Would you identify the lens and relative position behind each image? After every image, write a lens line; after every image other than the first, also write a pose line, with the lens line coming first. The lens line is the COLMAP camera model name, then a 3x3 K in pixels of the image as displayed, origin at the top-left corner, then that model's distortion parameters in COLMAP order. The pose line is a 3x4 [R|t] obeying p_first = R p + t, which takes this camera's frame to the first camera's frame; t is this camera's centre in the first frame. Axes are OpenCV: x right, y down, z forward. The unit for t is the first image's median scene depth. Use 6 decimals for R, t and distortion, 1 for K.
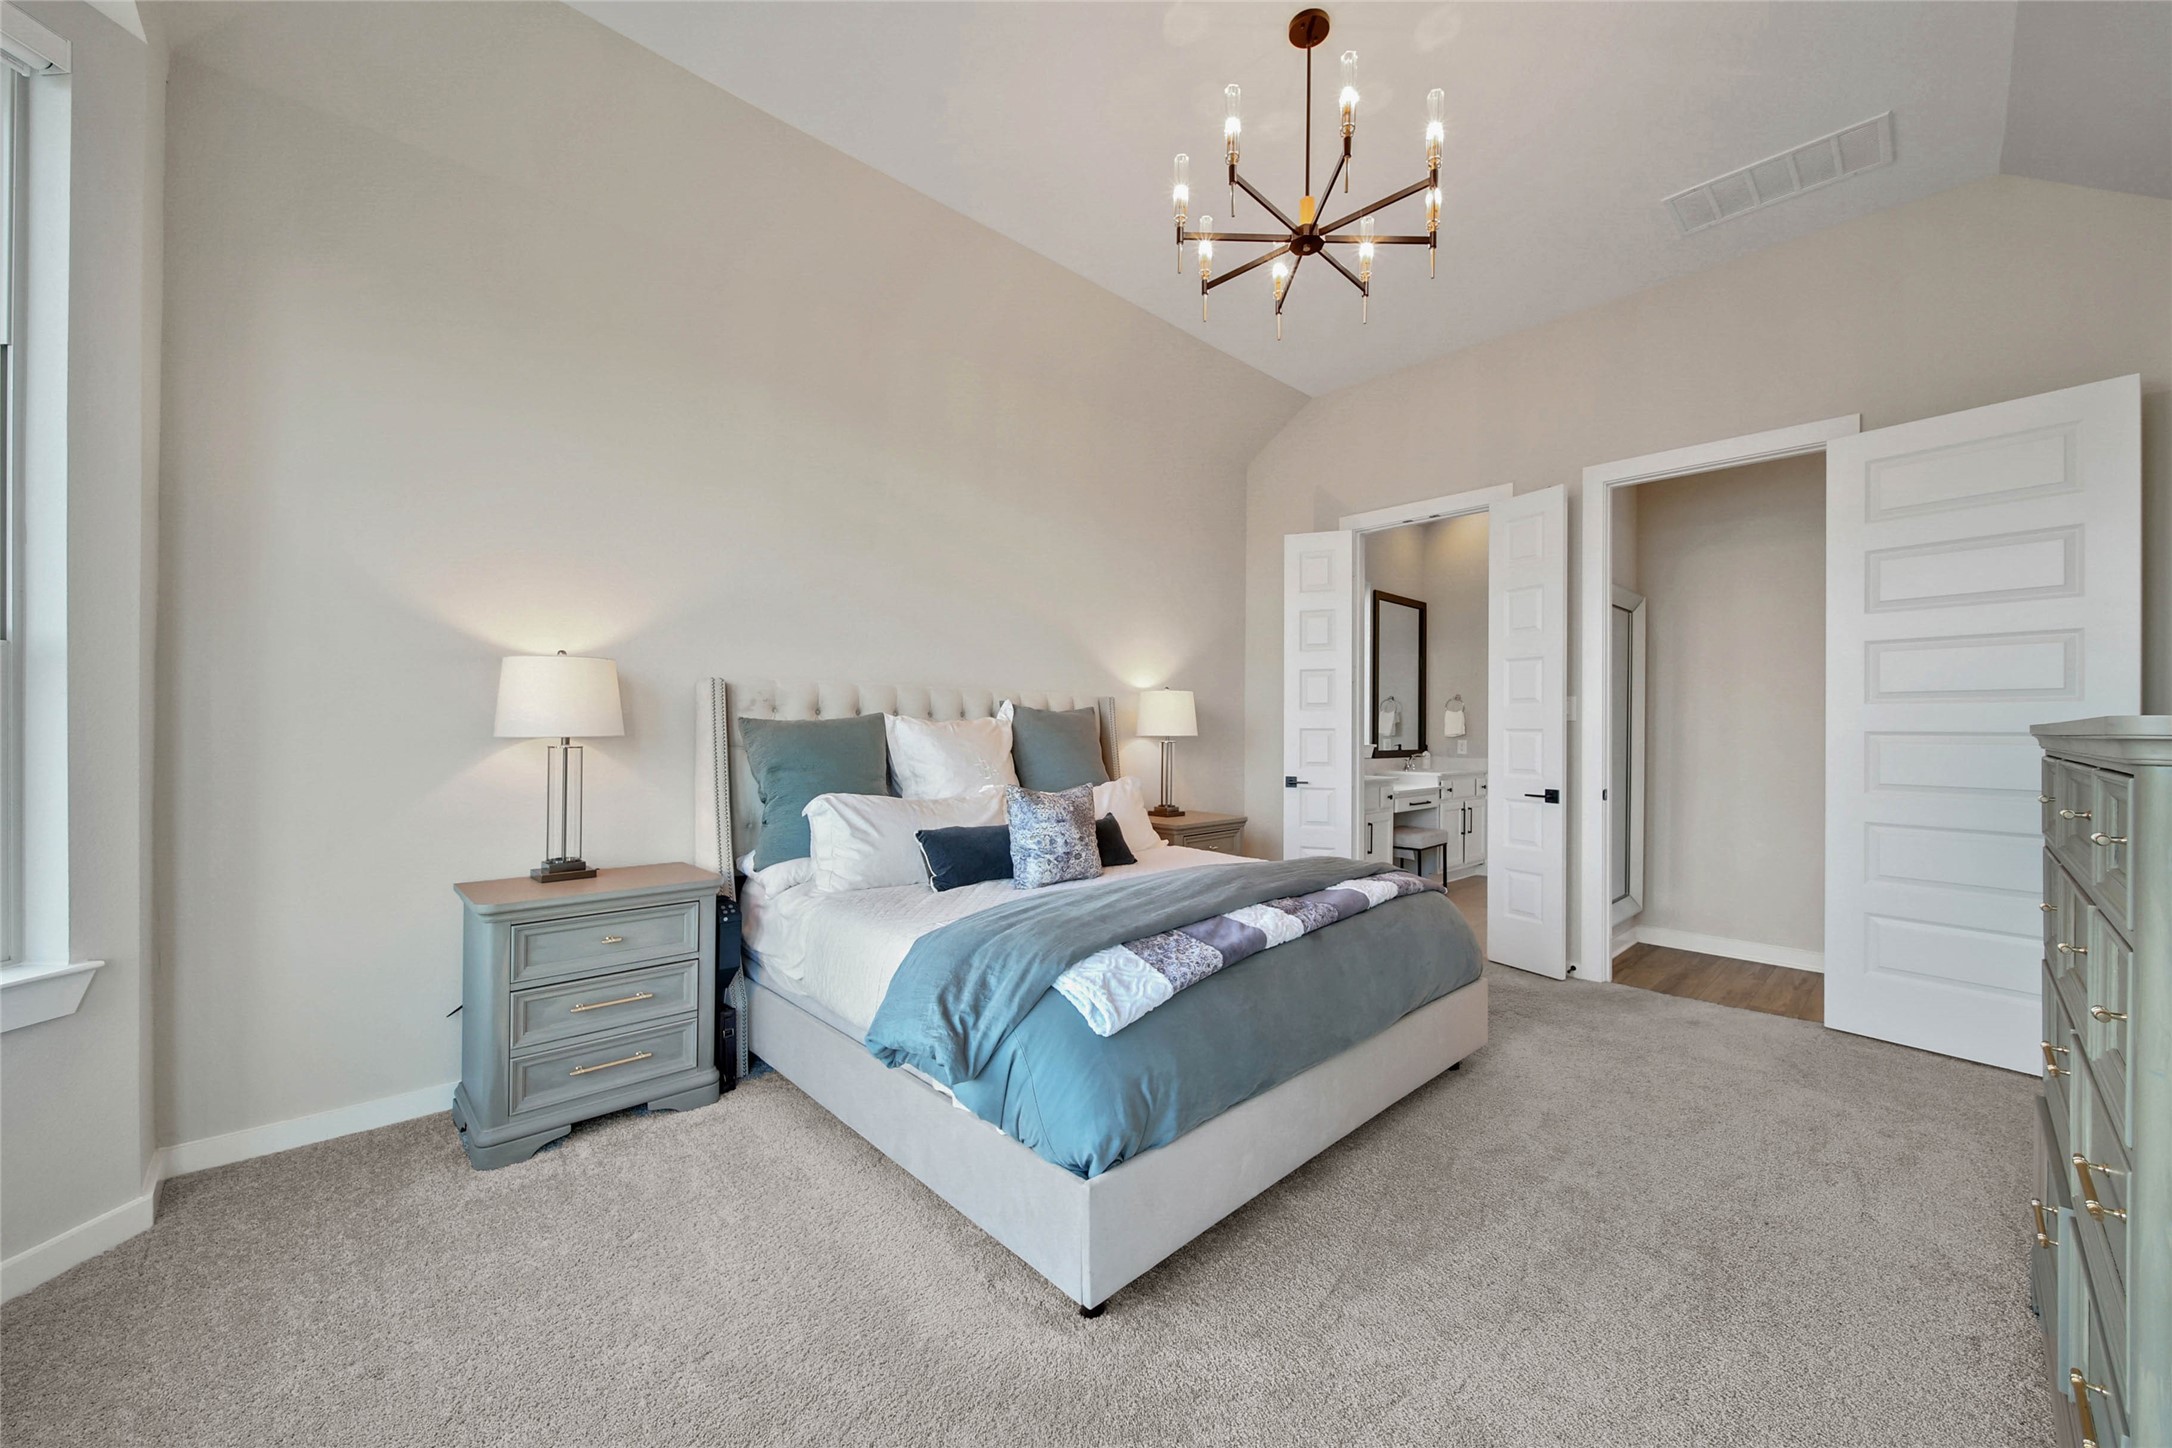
lens RADIAL K [[808.1, 0, 1101.3], [0, 808.1, 732.0], [0, 0, 1]] dist [0.002033, -0.000408]
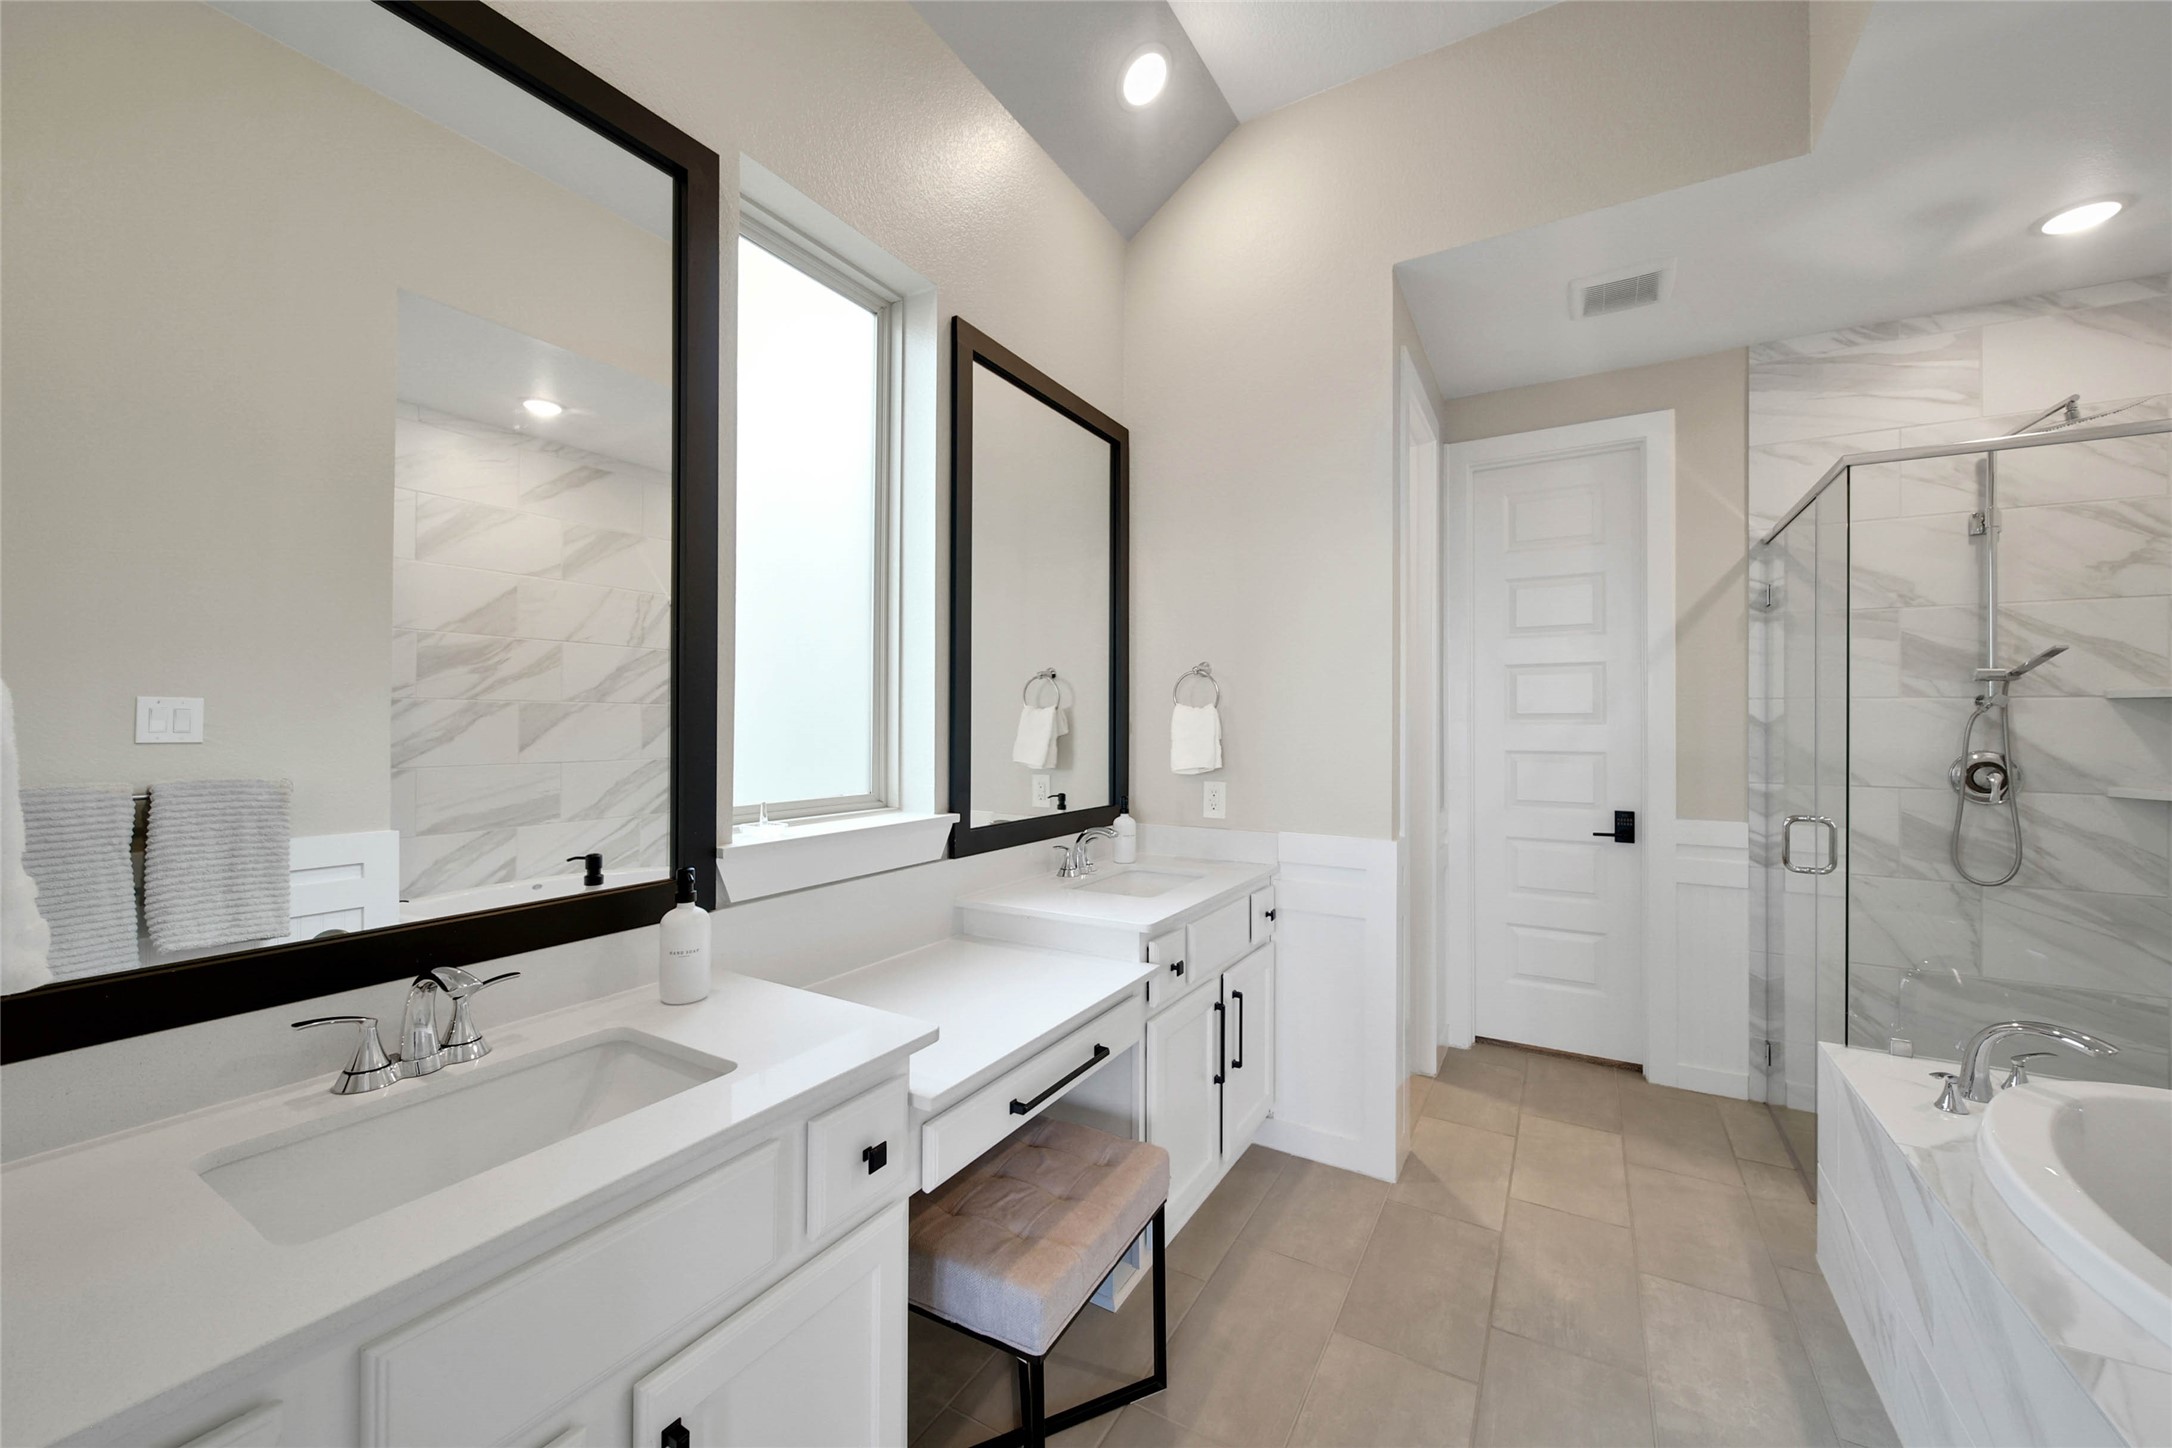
lens RADIAL K [[808.1, 0, 1082.5], [0, 808.1, 718.4], [0, 0, 1]] dist [0.002033, -0.000408]
pose [[0.969286, -0.004681, 0.245893, 0.294943], [0.006456, 0.999959, -0.006410, -0.018203], [-0.245853, 0.007800, 0.969276, 0.651391]]
